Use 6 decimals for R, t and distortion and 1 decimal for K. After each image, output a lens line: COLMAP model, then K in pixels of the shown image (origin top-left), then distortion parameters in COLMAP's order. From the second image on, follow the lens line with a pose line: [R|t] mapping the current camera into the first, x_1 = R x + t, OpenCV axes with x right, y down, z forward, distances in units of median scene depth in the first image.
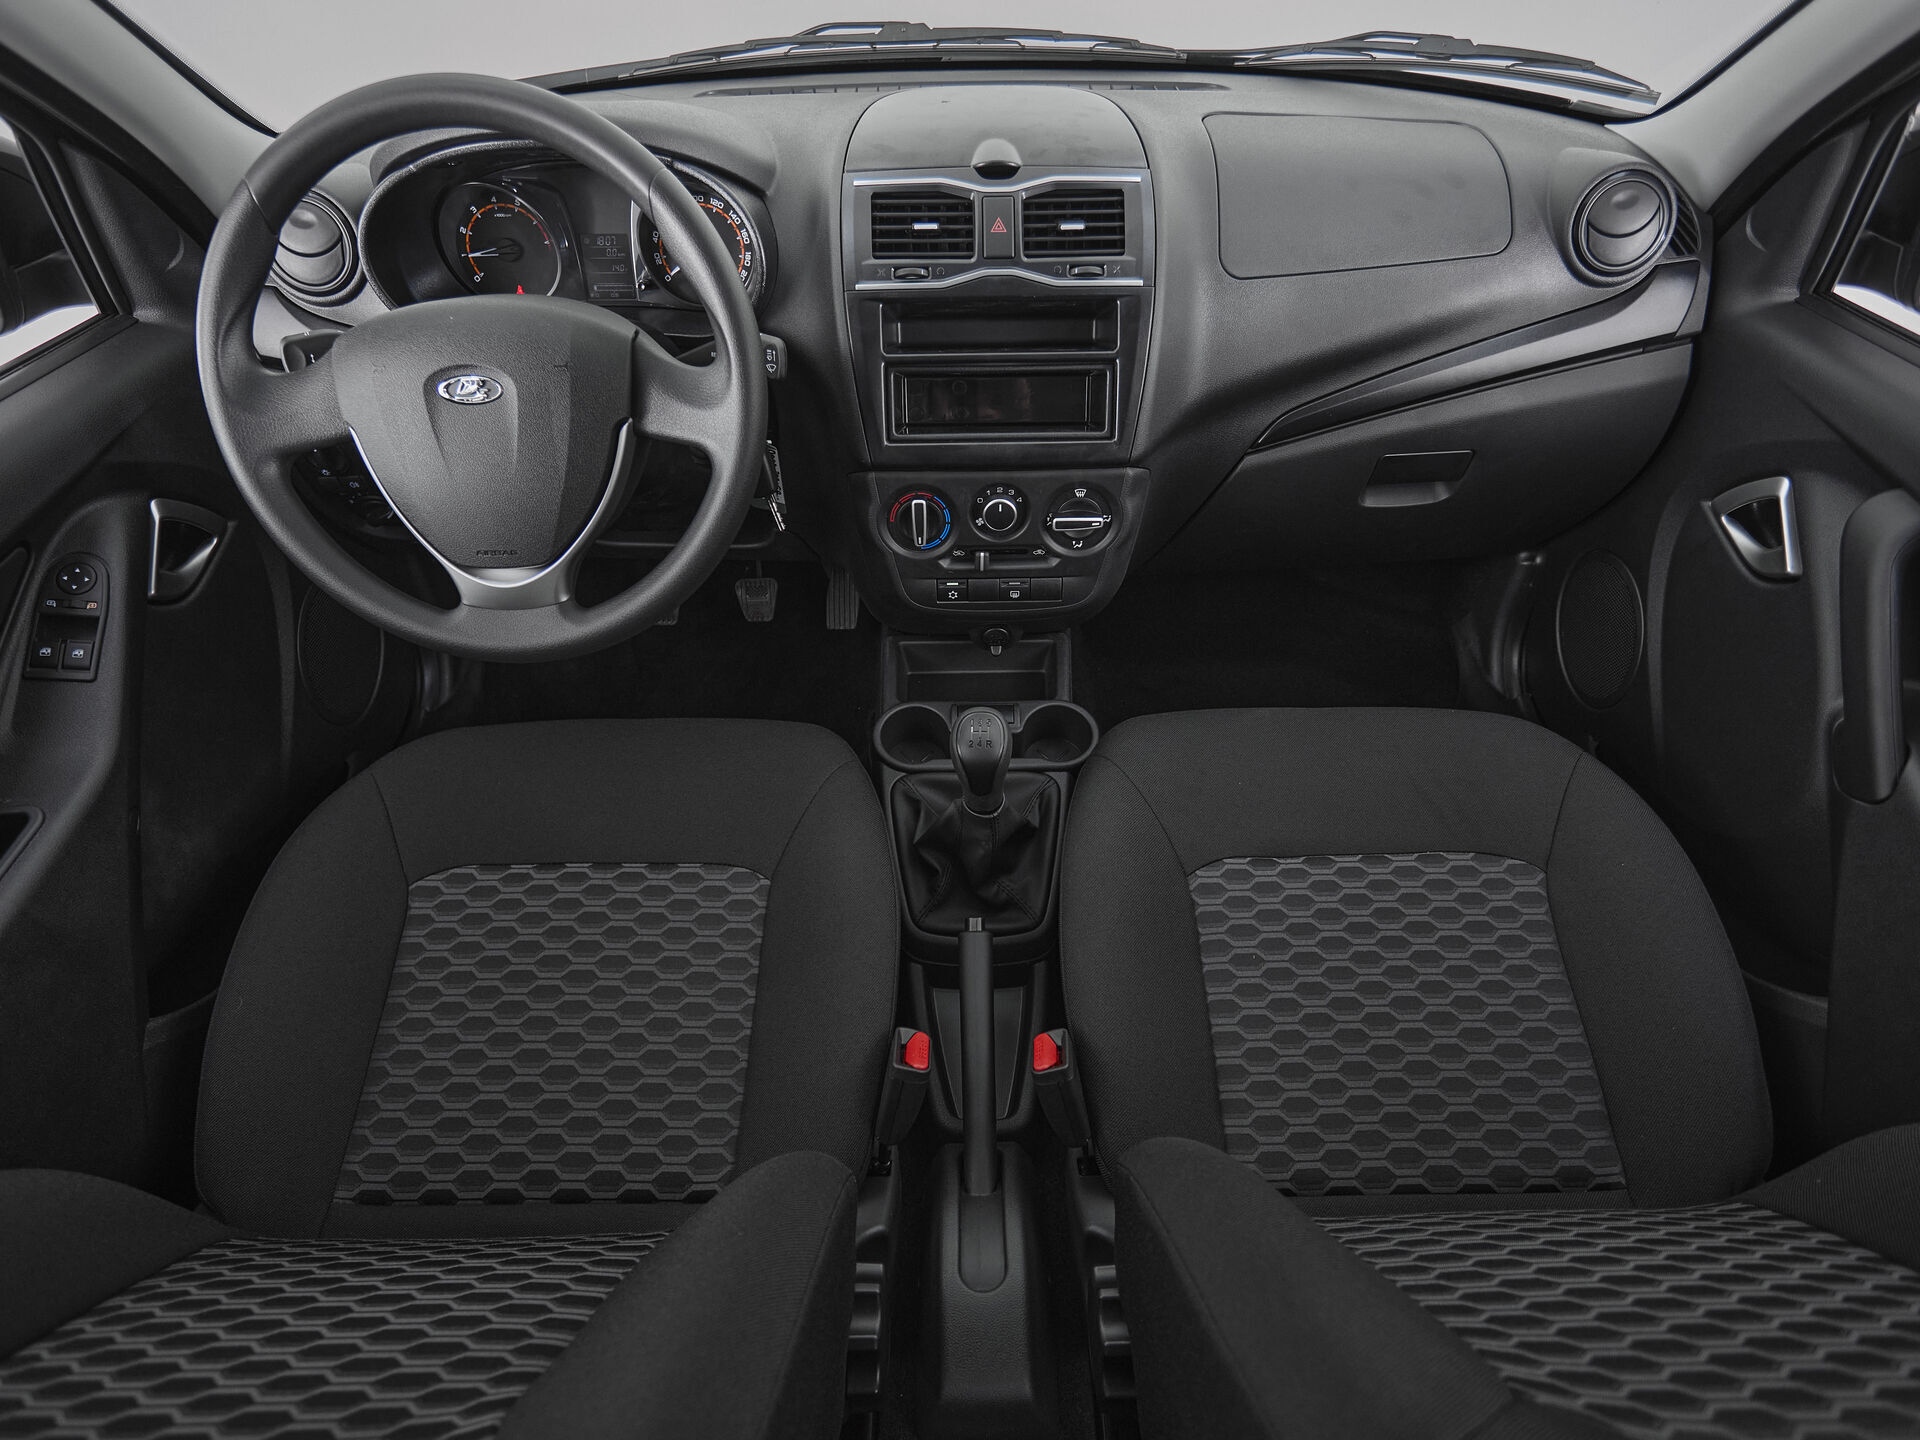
lens RADIAL K [[1054.8, 0, 960.2], [0, 1054.8, 732.4], [0, 0, 1]] dist [-0.001628, -0.000792]
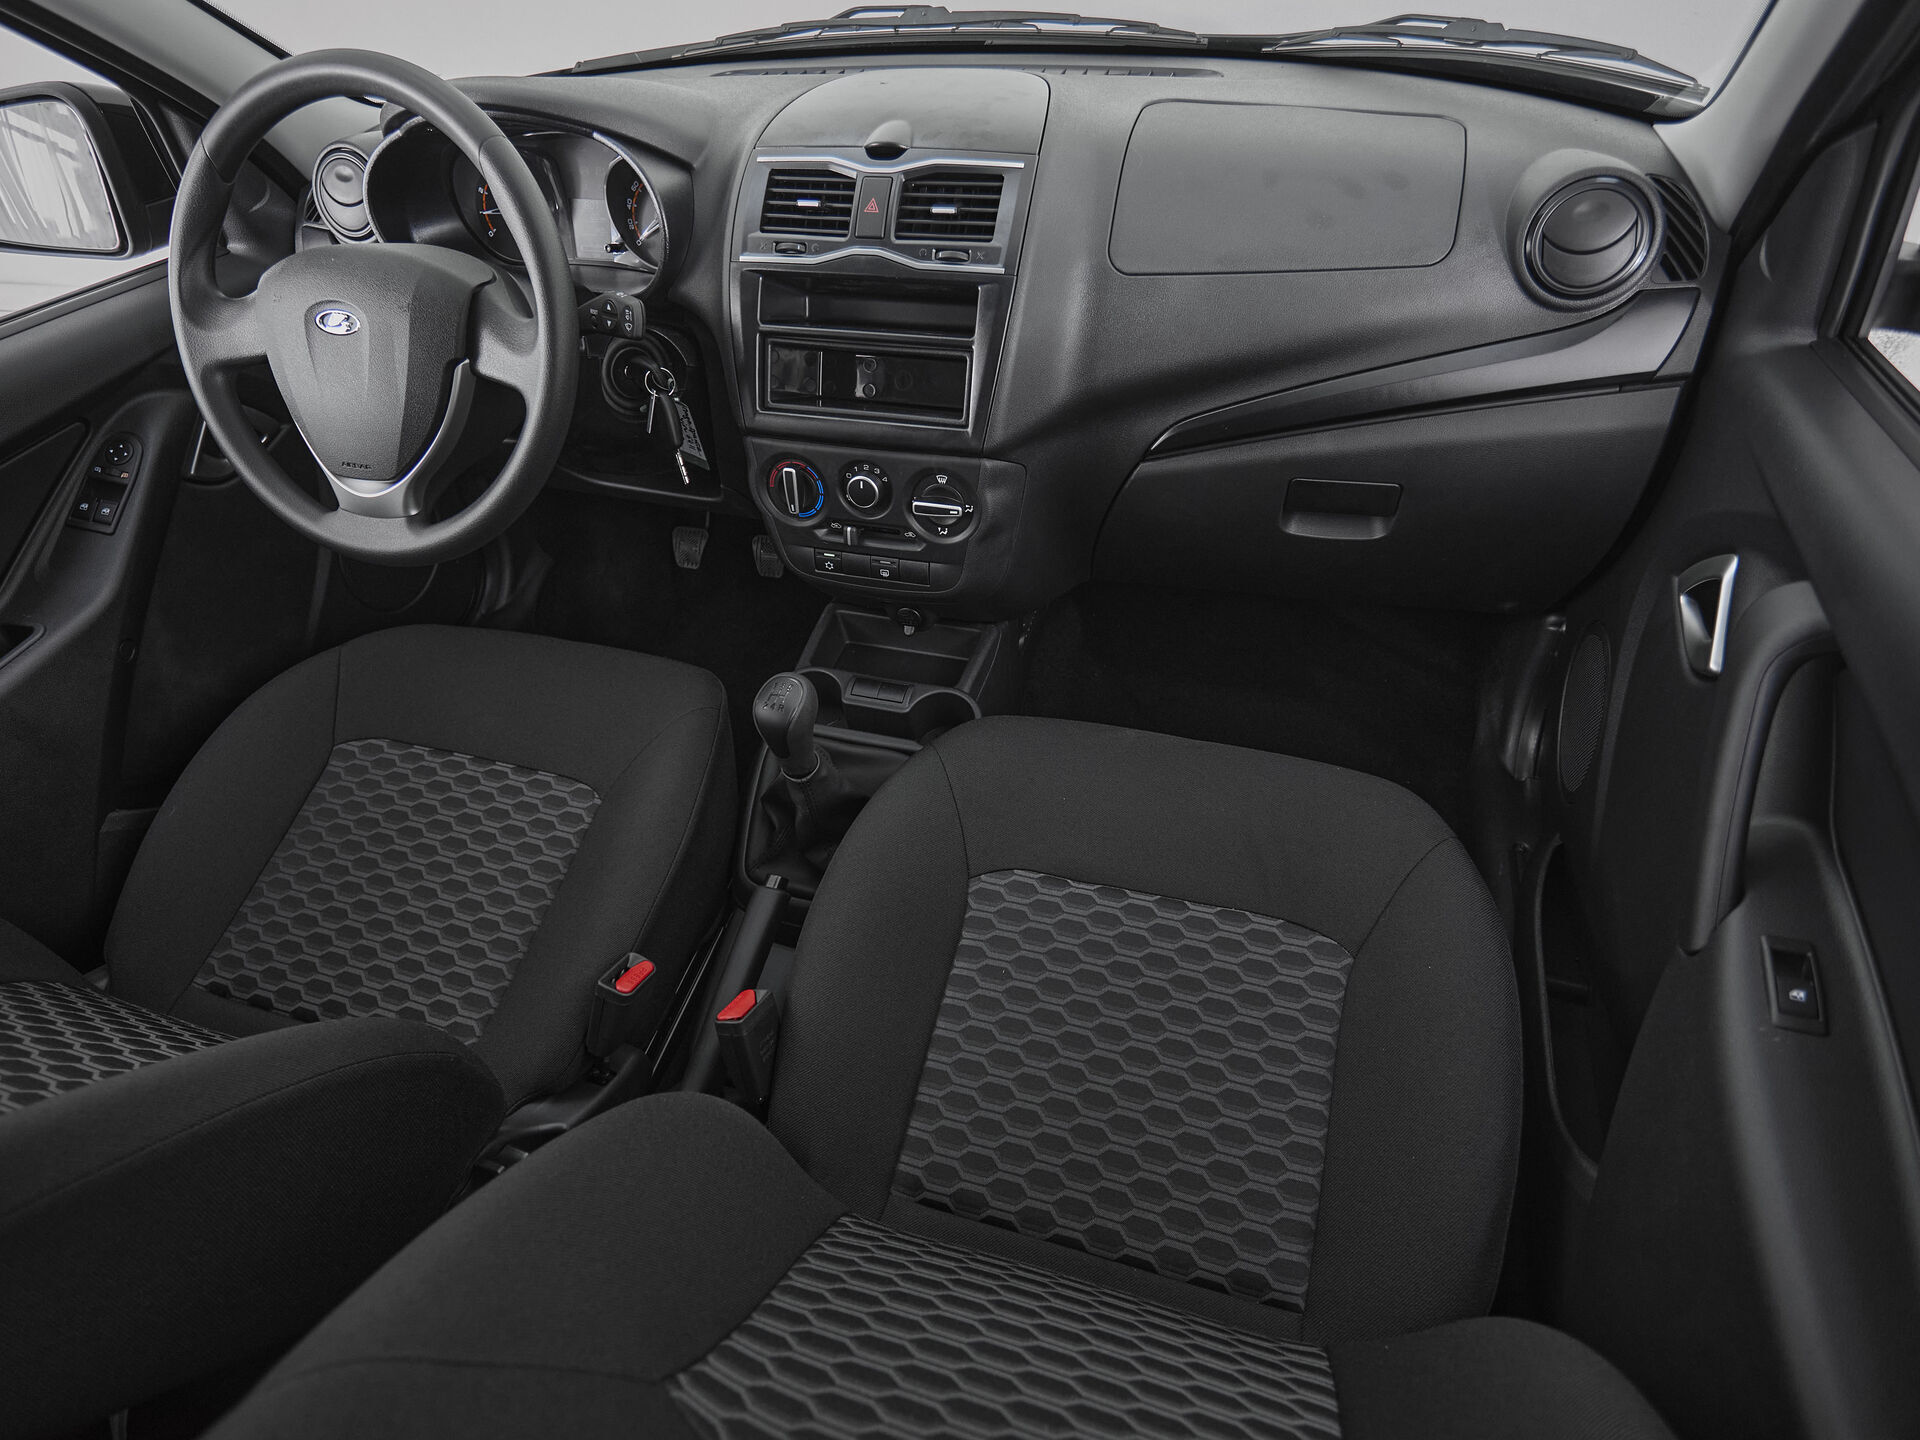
lens RADIAL K [[1054.8, 0, 960.2], [0, 1054.8, 732.4], [0, 0, 1]] dist [-0.001628, -0.000792]
pose [[0.950481, 0.174519, -0.257158, 0.441108], [-0.172582, 0.984530, 0.030264, -0.025635], [0.258461, 0.015615, 0.965895, 0.047296]]
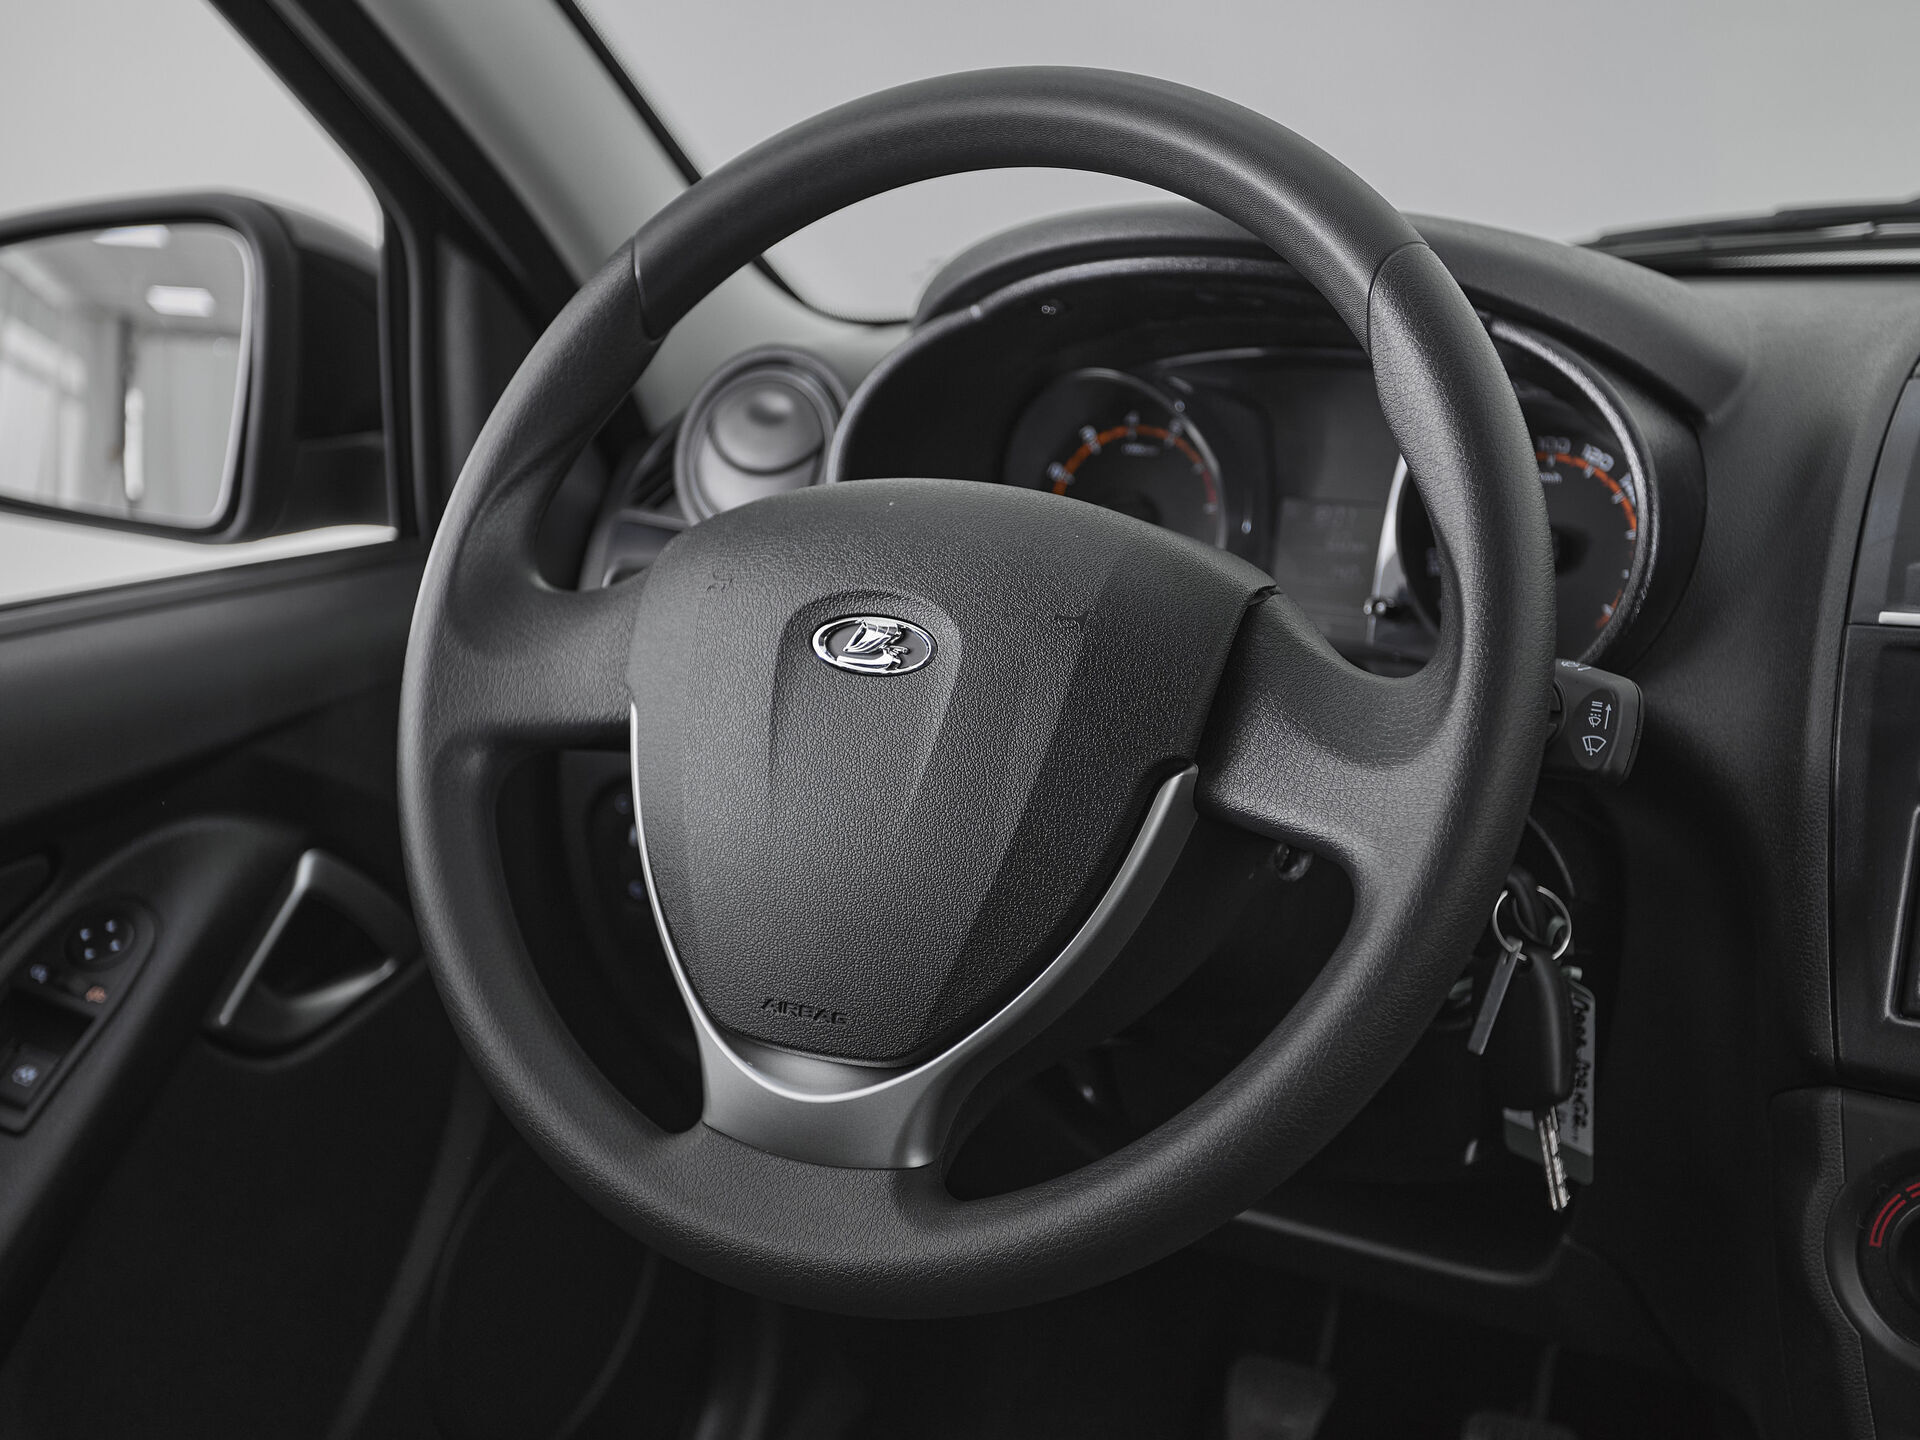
lens RADIAL K [[2517.9, 0, 960.0], [0, 2517.9, 720.0], [0, 0, 1]] dist [0.029627, -0.008889]
pose [[0.859510, 0.118479, -0.497198, 0.073216], [-0.337224, 0.862446, -0.377448, 0.067739], [0.384086, 0.492087, 0.781235, 0.160987]]
